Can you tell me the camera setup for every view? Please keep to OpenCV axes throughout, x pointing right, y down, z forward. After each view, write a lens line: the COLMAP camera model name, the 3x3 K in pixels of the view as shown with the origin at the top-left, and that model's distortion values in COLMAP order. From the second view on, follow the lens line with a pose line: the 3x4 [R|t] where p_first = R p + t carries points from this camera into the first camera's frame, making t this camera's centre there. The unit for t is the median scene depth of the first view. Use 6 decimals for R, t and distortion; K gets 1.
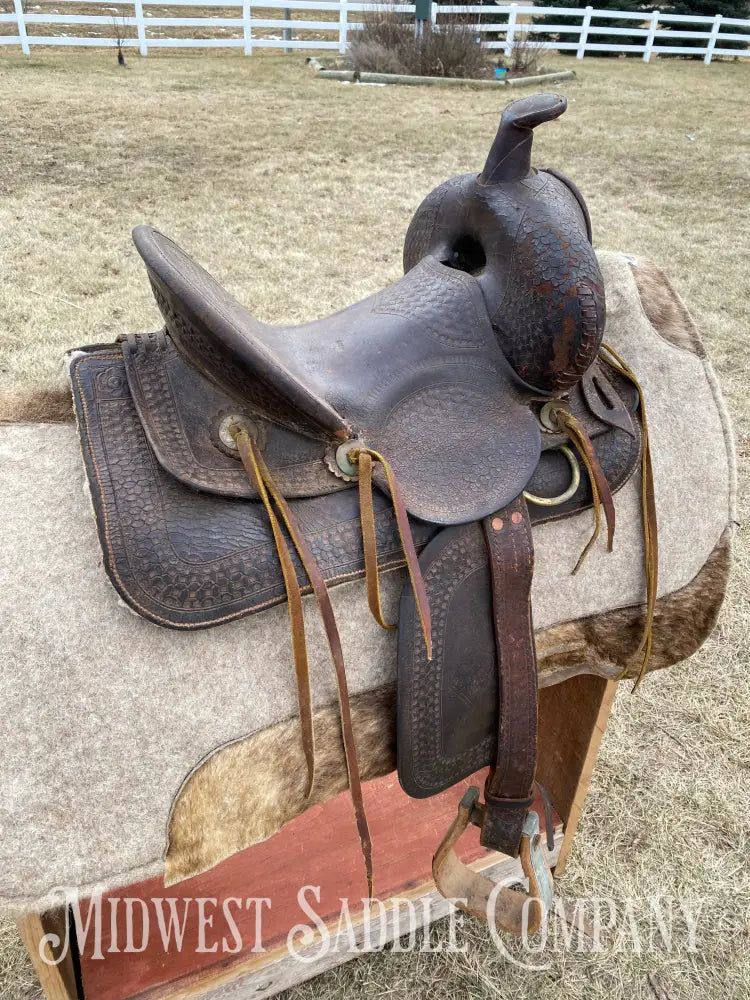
lens RADIAL K [[777.9, 0, 389.3], [0, 777.9, 485.8], [0, 0, 1]] dist [0.010353, 0.007061]
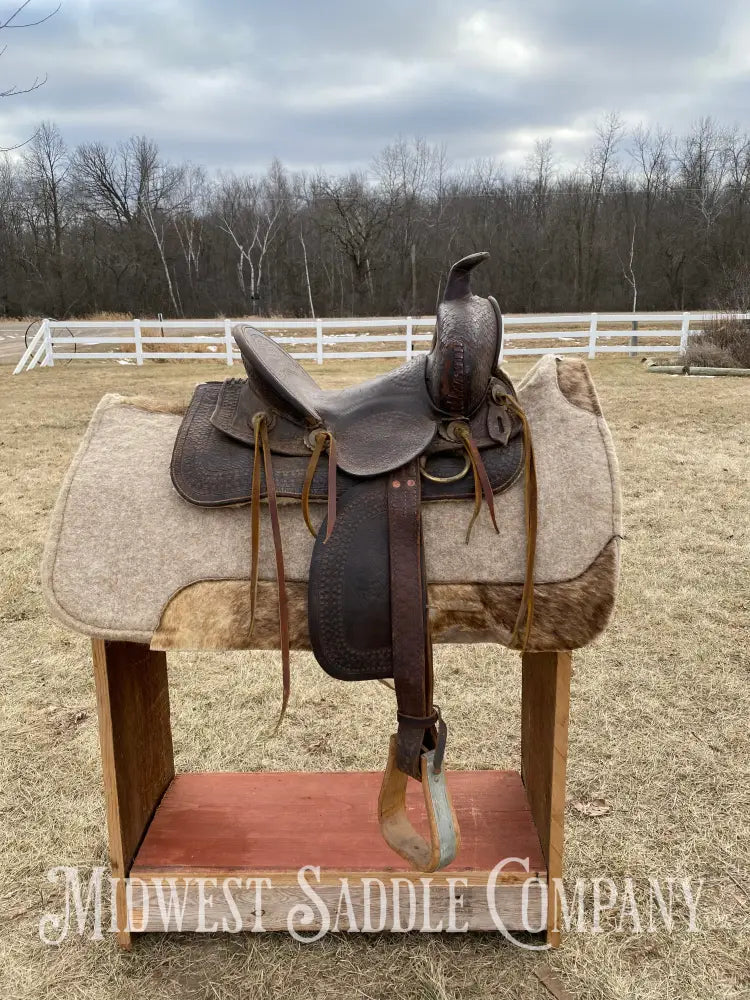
lens RADIAL K [[788.1, 0, 368.3], [0, 788.1, 483.5], [0, 0, 1]] dist [0.015881, -0.005190]
pose [[0.896140, 0.042887, -0.441694, 0.081761], [-0.196697, 0.930595, -0.308714, 0.056863], [0.397798, 0.363530, 0.842379, -0.036776]]
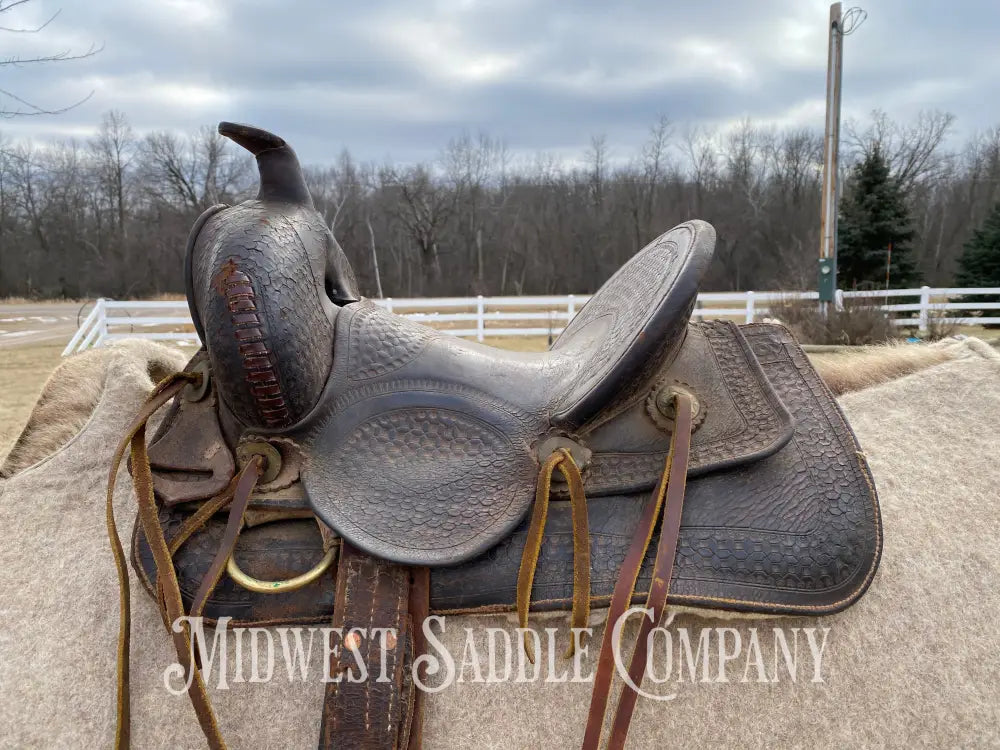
lens RADIAL K [[776.4, 0, 493.3], [0, 776.4, 352.9], [0, 0, 1]] dist [0.030262, -0.034020]
pose [[0.927790, -0.025196, -0.372250, 0.026179], [-0.156366, 0.879610, -0.449261, 0.025670], [0.338755, 0.475028, 0.812154, 0.025619]]
